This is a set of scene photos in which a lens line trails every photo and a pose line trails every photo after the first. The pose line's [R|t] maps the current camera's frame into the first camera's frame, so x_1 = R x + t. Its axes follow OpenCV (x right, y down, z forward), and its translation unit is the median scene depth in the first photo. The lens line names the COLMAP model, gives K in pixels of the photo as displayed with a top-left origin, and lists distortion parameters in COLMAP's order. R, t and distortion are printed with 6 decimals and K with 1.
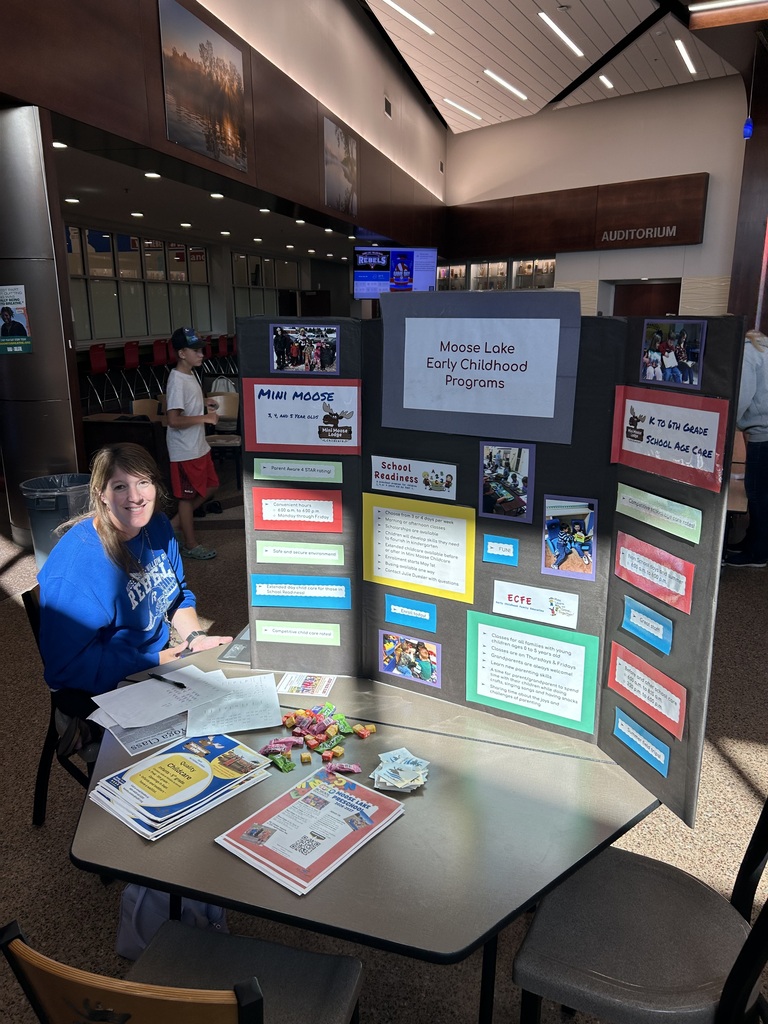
lens RADIAL K [[772.2, 0, 384.0], [0, 772.2, 512.0], [0, 0, 1]] dist [0.002082, -0.007149]
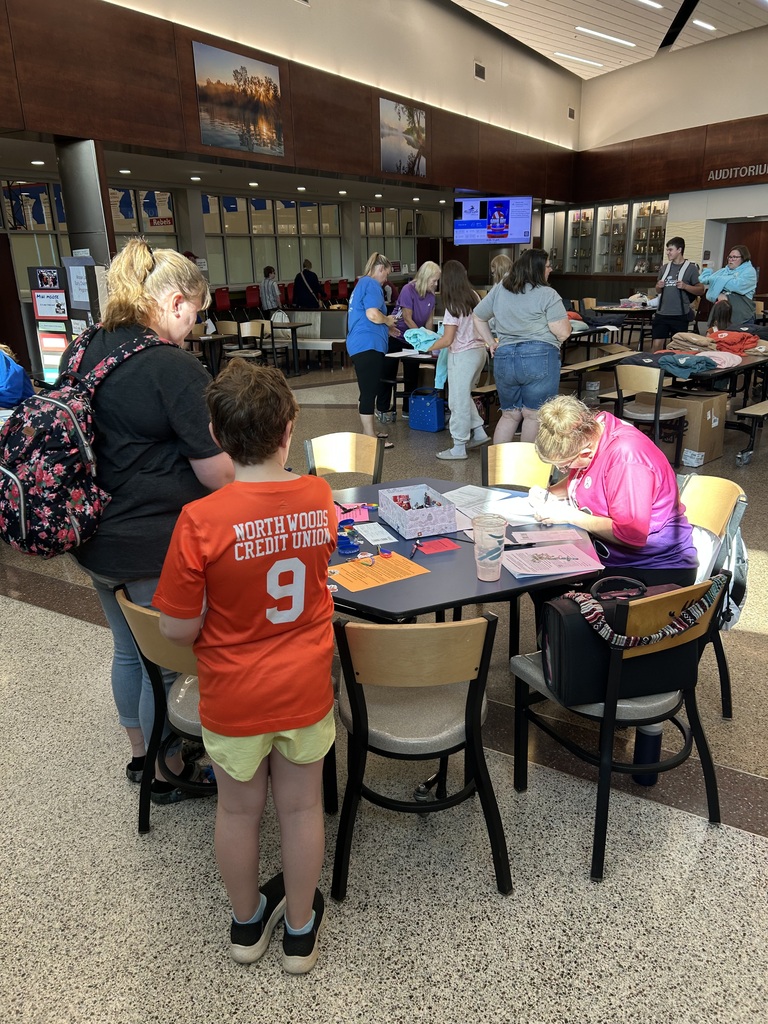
lens RADIAL K [[772.2, 0, 384.0], [0, 772.2, 512.0], [0, 0, 1]] dist [0.002082, -0.007149]
pose [[0.958818, 0.066759, -0.276064, 0.202460], [-0.048448, 0.996181, 0.072635, 0.038355], [0.279858, -0.056269, 0.958391, -0.143466]]
